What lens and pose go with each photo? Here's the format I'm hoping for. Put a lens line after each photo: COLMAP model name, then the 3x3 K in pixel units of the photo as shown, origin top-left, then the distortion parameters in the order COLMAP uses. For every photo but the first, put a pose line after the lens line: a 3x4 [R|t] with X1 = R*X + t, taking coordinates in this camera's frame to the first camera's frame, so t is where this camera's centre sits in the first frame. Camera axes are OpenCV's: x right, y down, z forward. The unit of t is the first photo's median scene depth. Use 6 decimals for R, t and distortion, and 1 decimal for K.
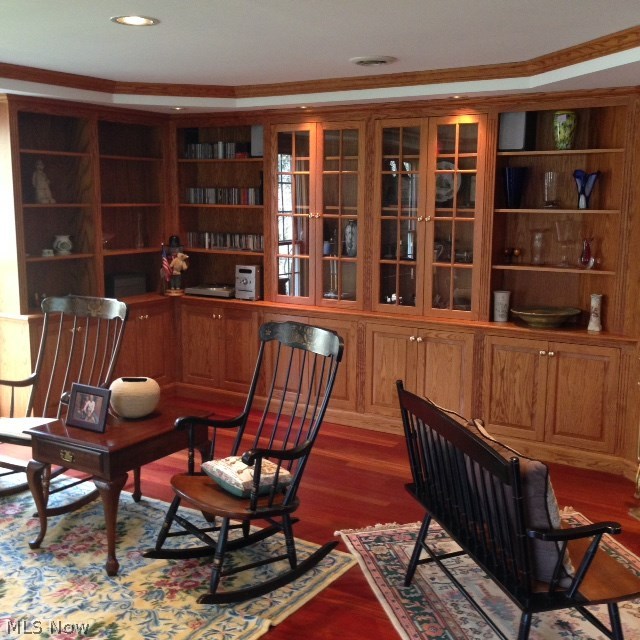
lens RADIAL K [[794.3, 0, 319.1], [0, 794.3, 320.5], [0, 0, 1]] dist [0.063408, 0.000000]
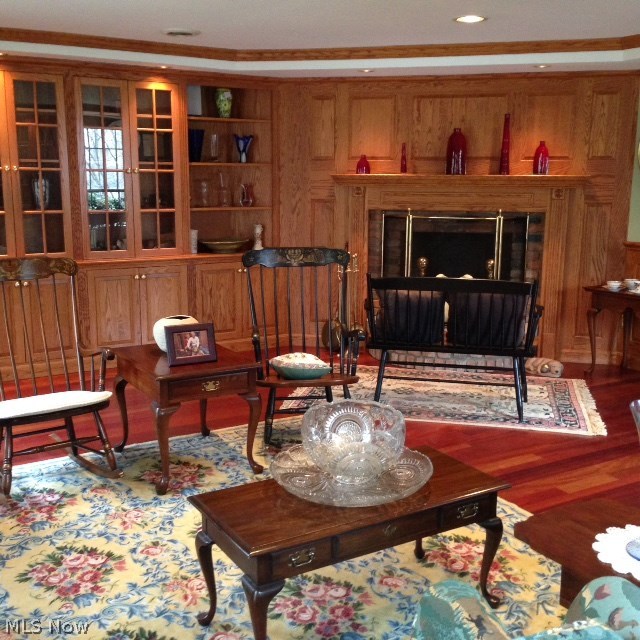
lens RADIAL K [[794.3, 0, 318.5], [0, 794.3, 319.9], [0, 0, 1]] dist [0.063408, 0.000000]
pose [[0.447615, -0.167947, 0.878313, -0.813755], [0.136741, 0.983509, 0.118375, -0.017349], [-0.883709, 0.067115, 0.463199, 0.257915]]
